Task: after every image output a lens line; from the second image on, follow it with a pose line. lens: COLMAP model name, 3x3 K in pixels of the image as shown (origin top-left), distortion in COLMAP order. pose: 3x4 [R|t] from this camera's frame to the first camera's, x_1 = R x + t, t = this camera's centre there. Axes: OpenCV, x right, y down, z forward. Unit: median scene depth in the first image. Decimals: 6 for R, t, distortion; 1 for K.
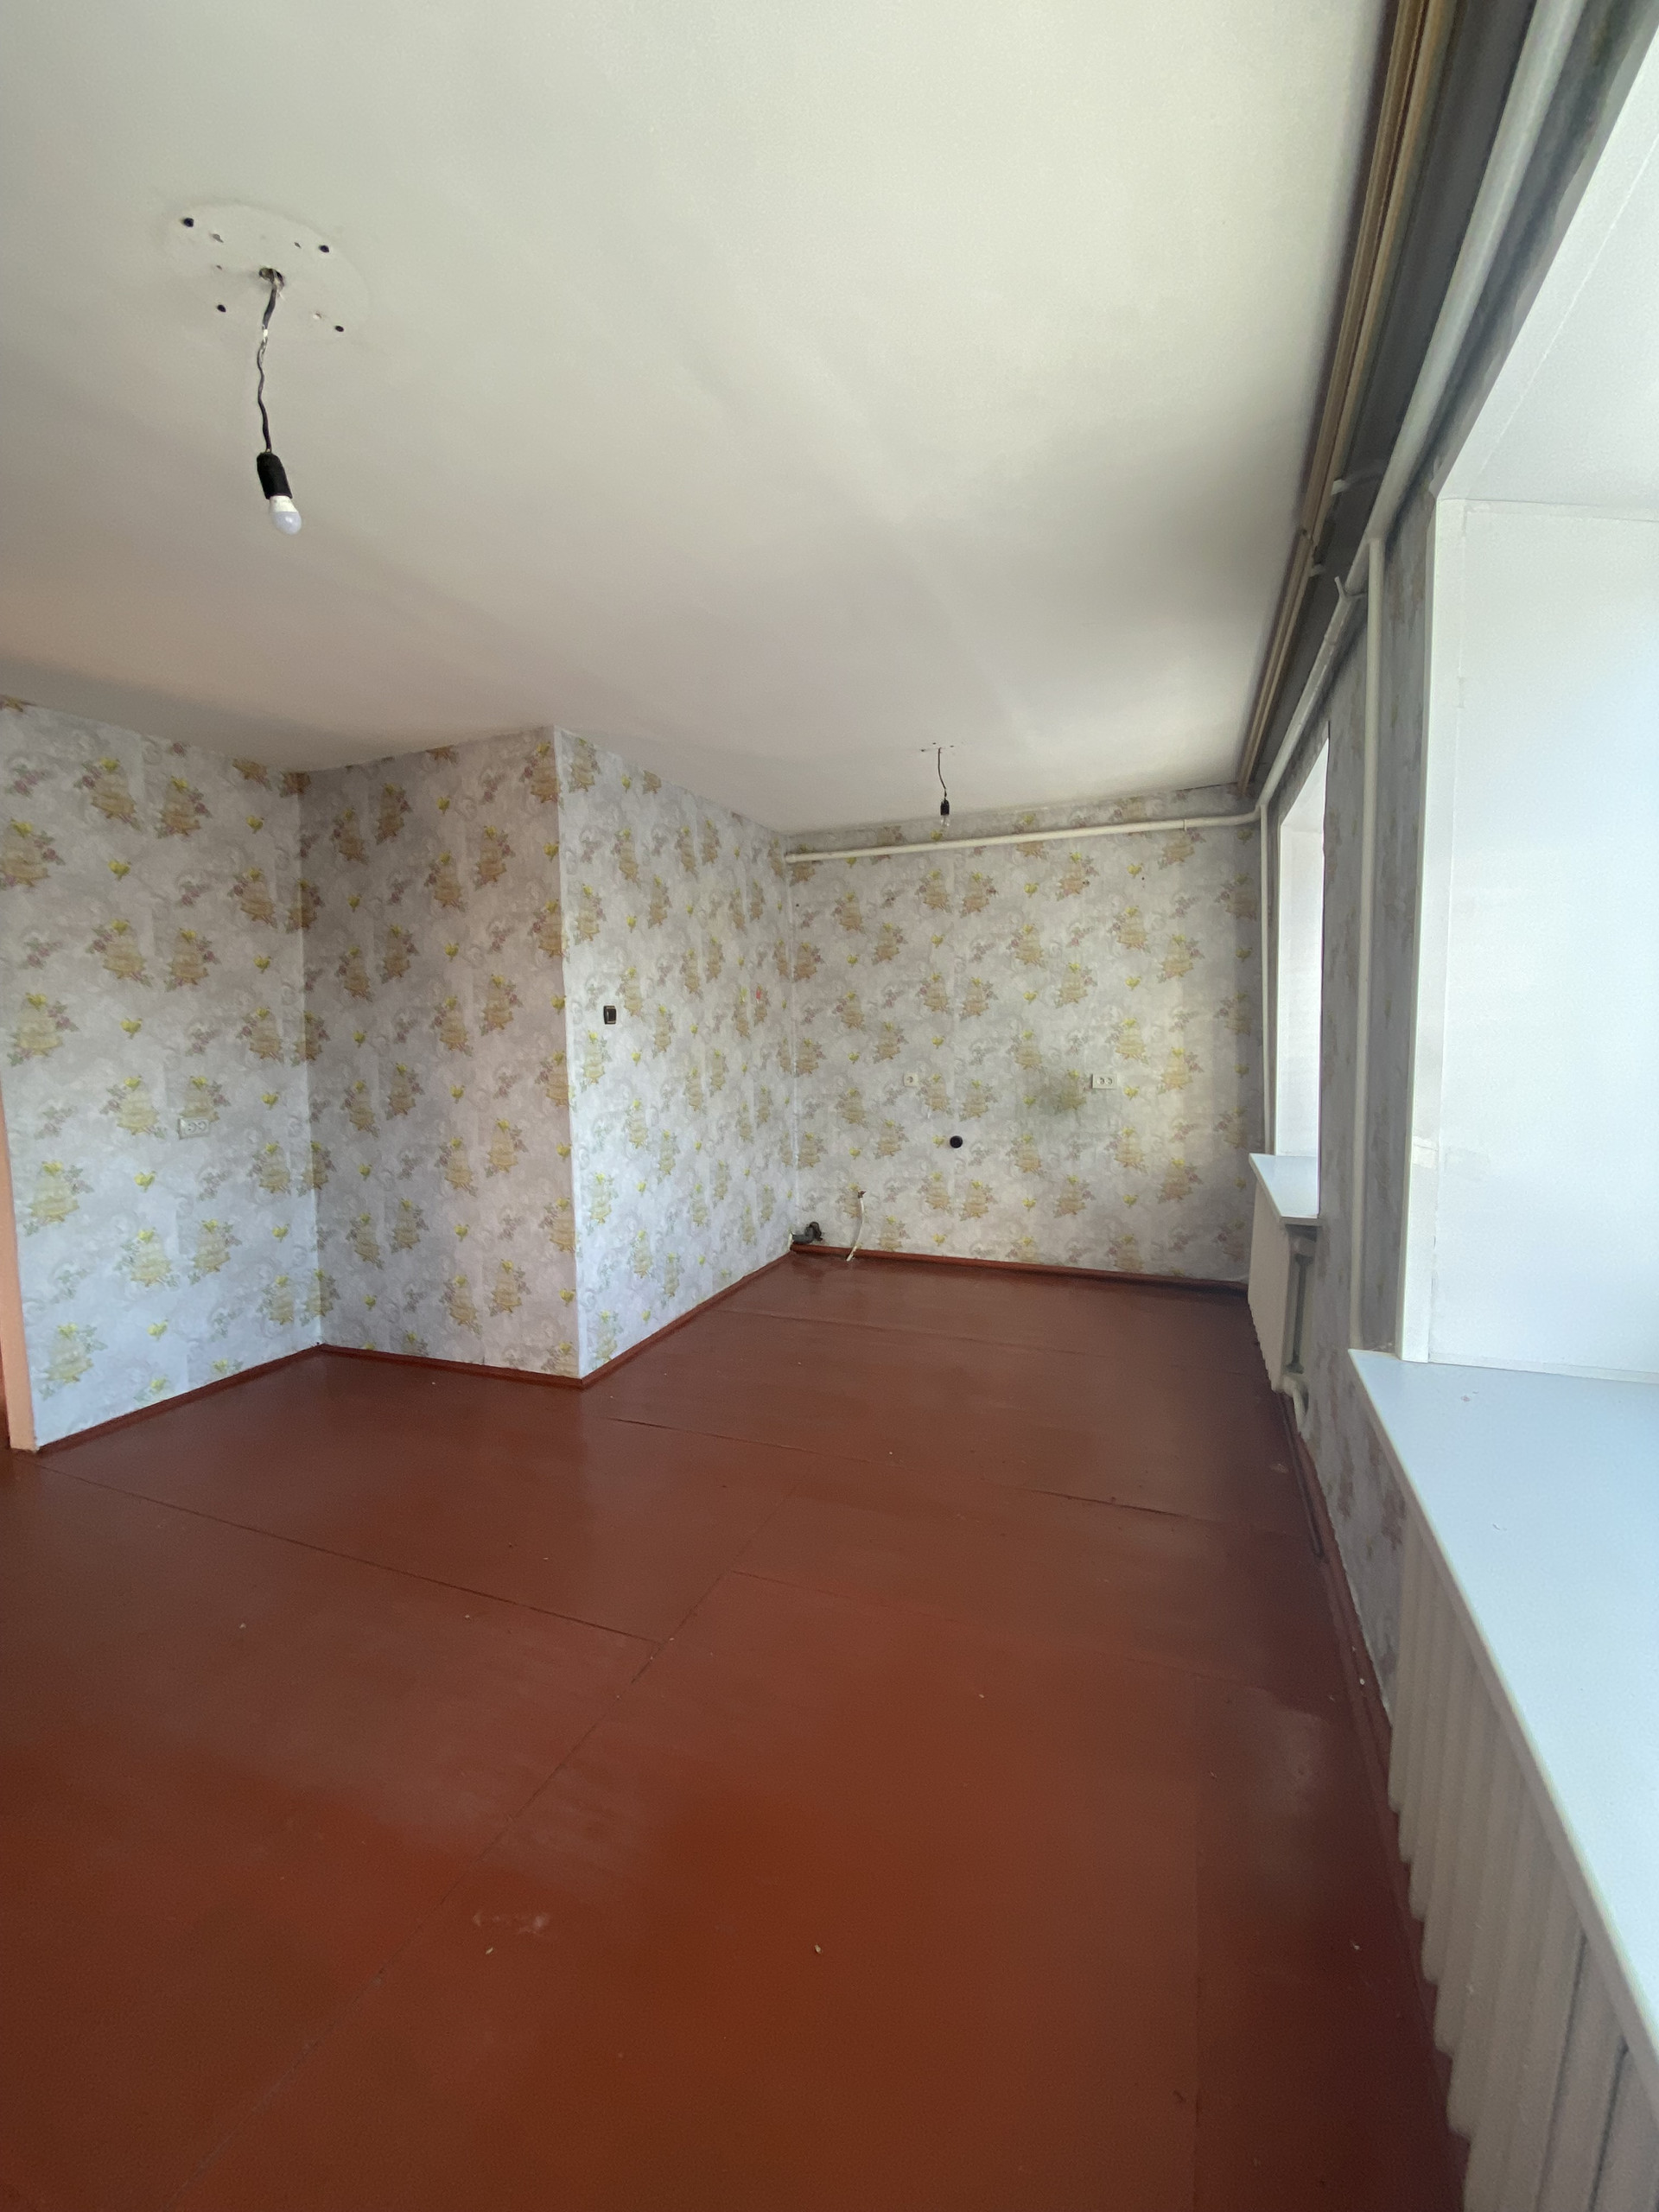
lens RADIAL K [[900.2, 0, 838.0], [0, 900.2, 1105.6], [0, 0, 1]] dist [0.011792, -0.008902]
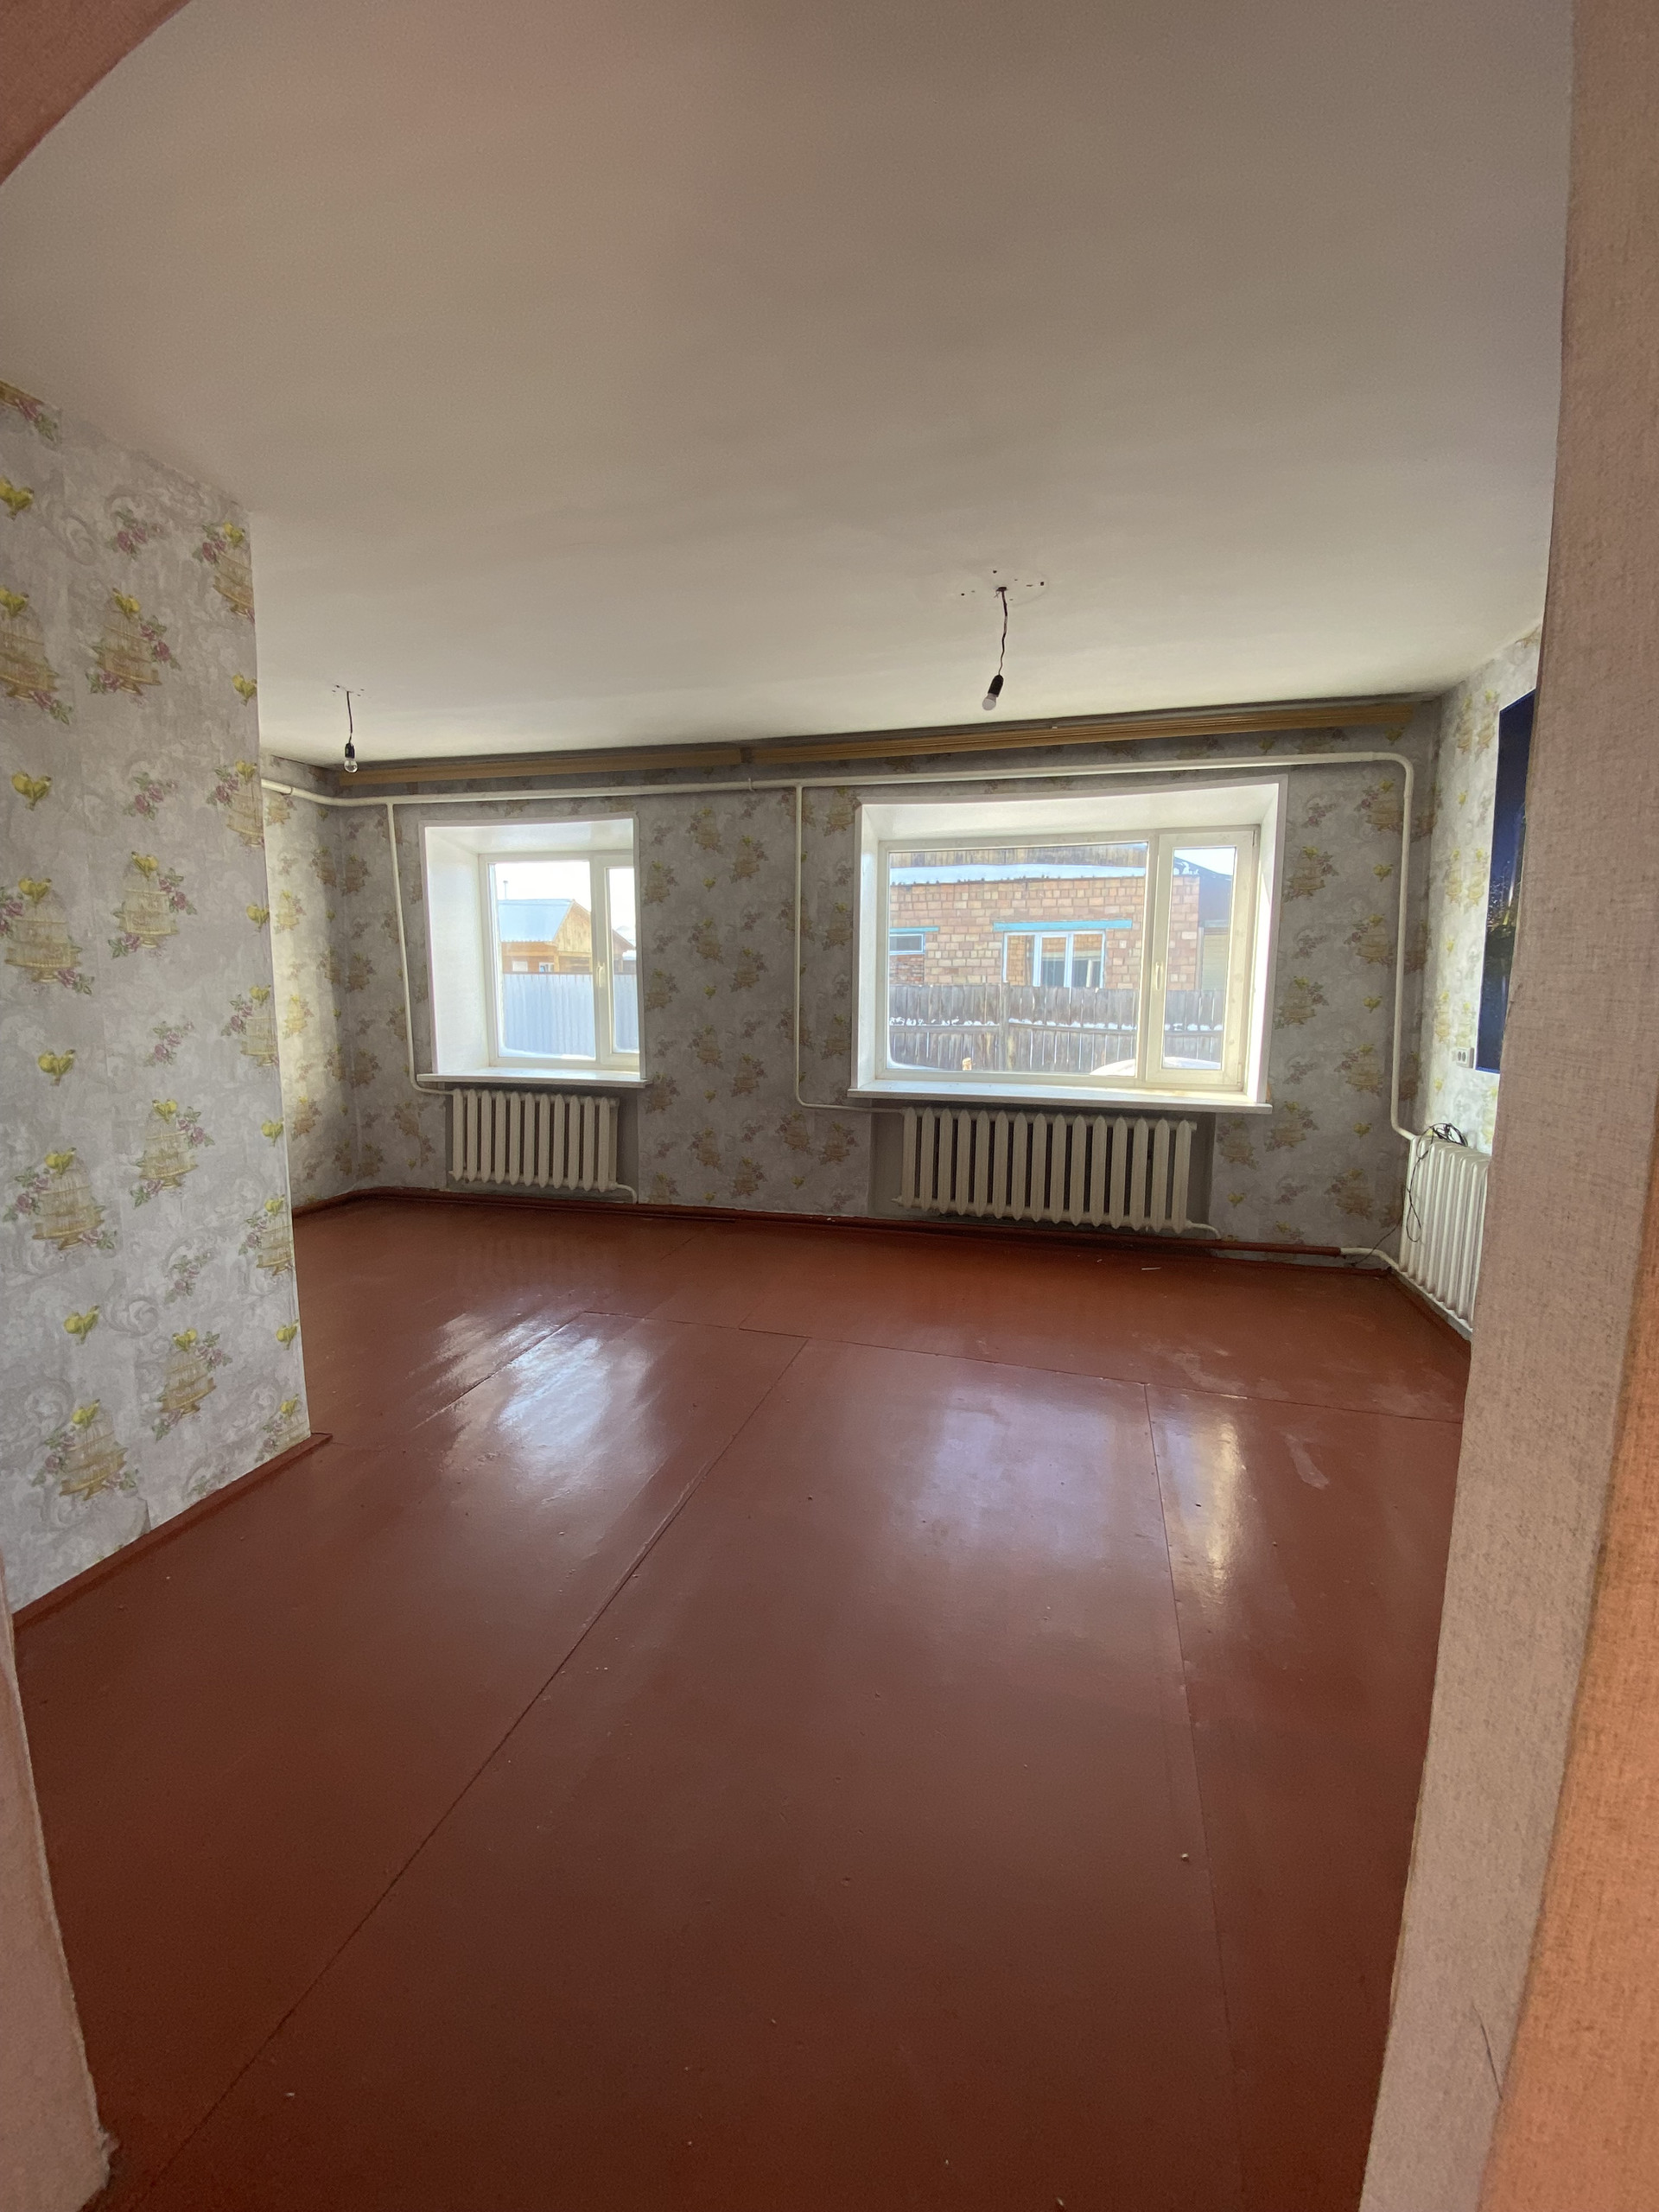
lens RADIAL K [[900.2, 0, 818.2], [0, 900.2, 1110.2], [0, 0, 1]] dist [0.011792, -0.008902]
pose [[-0.108693, -0.121770, 0.986589, -0.827701], [0.088207, 0.987373, 0.131584, -0.015186], [-0.990154, 0.101327, -0.096579, 0.512252]]
